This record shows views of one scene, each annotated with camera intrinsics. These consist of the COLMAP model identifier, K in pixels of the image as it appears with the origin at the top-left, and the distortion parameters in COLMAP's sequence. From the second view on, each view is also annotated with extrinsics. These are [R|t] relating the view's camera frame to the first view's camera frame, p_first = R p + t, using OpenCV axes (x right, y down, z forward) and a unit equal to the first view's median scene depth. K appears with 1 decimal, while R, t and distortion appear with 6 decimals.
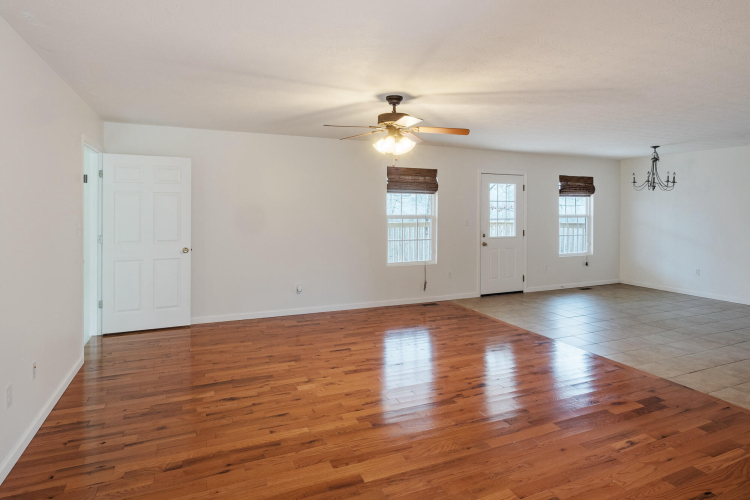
lens RADIAL K [[414.0, 0, 371.3], [0, 414.0, 213.3], [0, 0, 1]] dist [-0.011695, 0.002052]
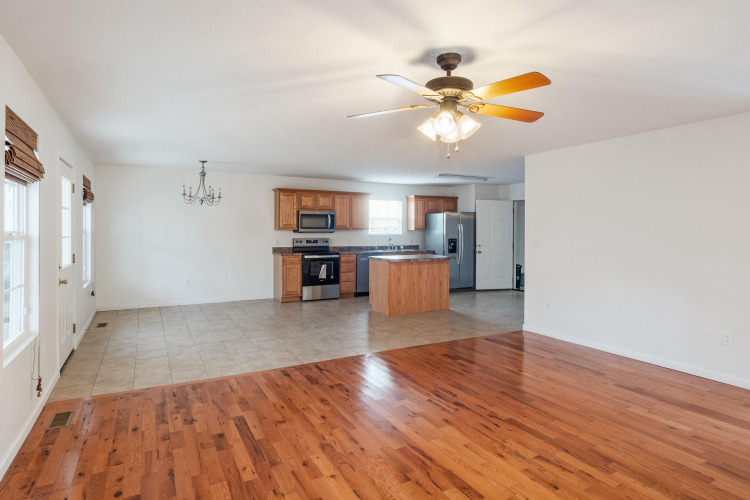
lens RADIAL K [[414.0, 0, 369.3], [0, 414.0, 230.7], [0, 0, 1]] dist [-0.011695, 0.002052]
pose [[-0.094964, -0.008170, 0.995447, -0.451278], [0.002176, 0.999962, 0.008414, 0.000006], [-0.995478, 0.002965, -0.094943, 0.870725]]
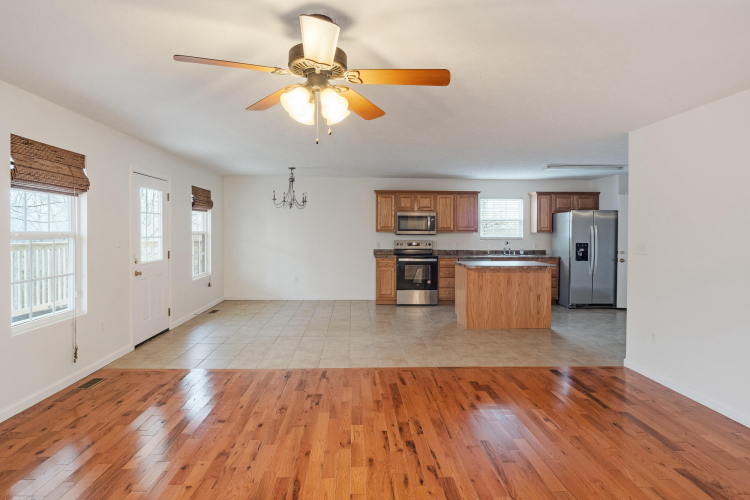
lens RADIAL K [[414.0, 0, 369.7], [0, 414.0, 237.5], [0, 0, 1]] dist [-0.011695, 0.002052]
pose [[0.352060, -0.016255, 0.935836, -0.330447], [0.002271, 0.999861, 0.016513, 0.004223], [-0.935975, -0.003688, 0.352048, 0.533241]]
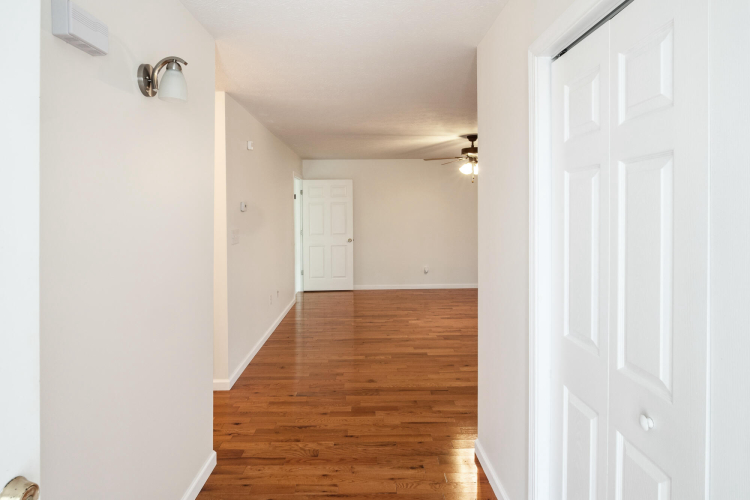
lens RADIAL K [[414.0, 0, 380.2], [0, 414.0, 226.1], [0, 0, 1]] dist [-0.011695, 0.002052]
pose [[0.929586, -0.002443, -0.368597, 0.214982], [0.010962, 0.999719, 0.021019, 0.005929], [0.368442, -0.023580, 0.929352, -0.373282]]
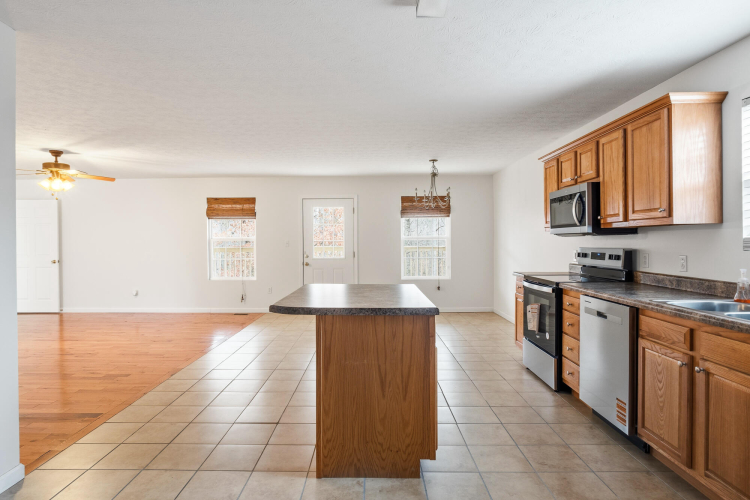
lens RADIAL K [[414.0, 0, 358.9], [0, 414.0, 251.4], [0, 0, 1]] dist [-0.011695, 0.002052]
pose [[0.913567, 0.000212, -0.406689, 1.153143], [0.005635, 0.999897, 0.013179, 0.037733], [0.406650, -0.014331, 0.913472, 0.091770]]
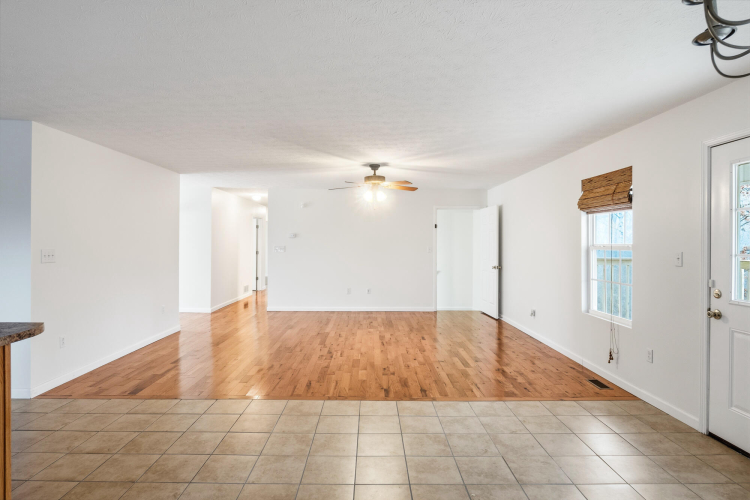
lens RADIAL K [[414.0, 0, 376.3], [0, 414.0, 243.2], [0, 0, 1]] dist [-0.011695, 0.002052]
pose [[-0.372836, -0.005788, -0.927879, 1.082179], [-0.012347, 0.999923, -0.001276, 0.009836], [0.927815, 0.010981, -0.372879, 1.153090]]
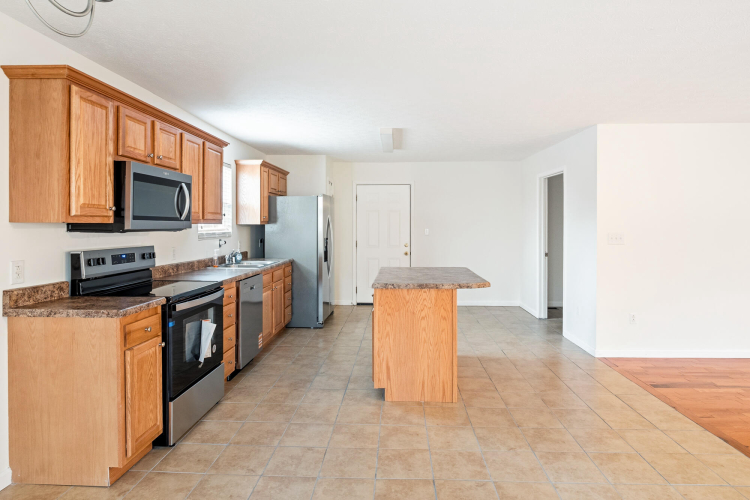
lens RADIAL K [[438.6, 0, 376.4], [0, 438.6, 227.4], [0, 0, 1]] dist [-0.016073, 0.001024]
pose [[-0.906187, -0.006274, 0.422830, 0.677160], [-0.001511, 0.999932, 0.011598, 0.007799], [-0.422874, 0.009871, -0.906135, 1.338137]]
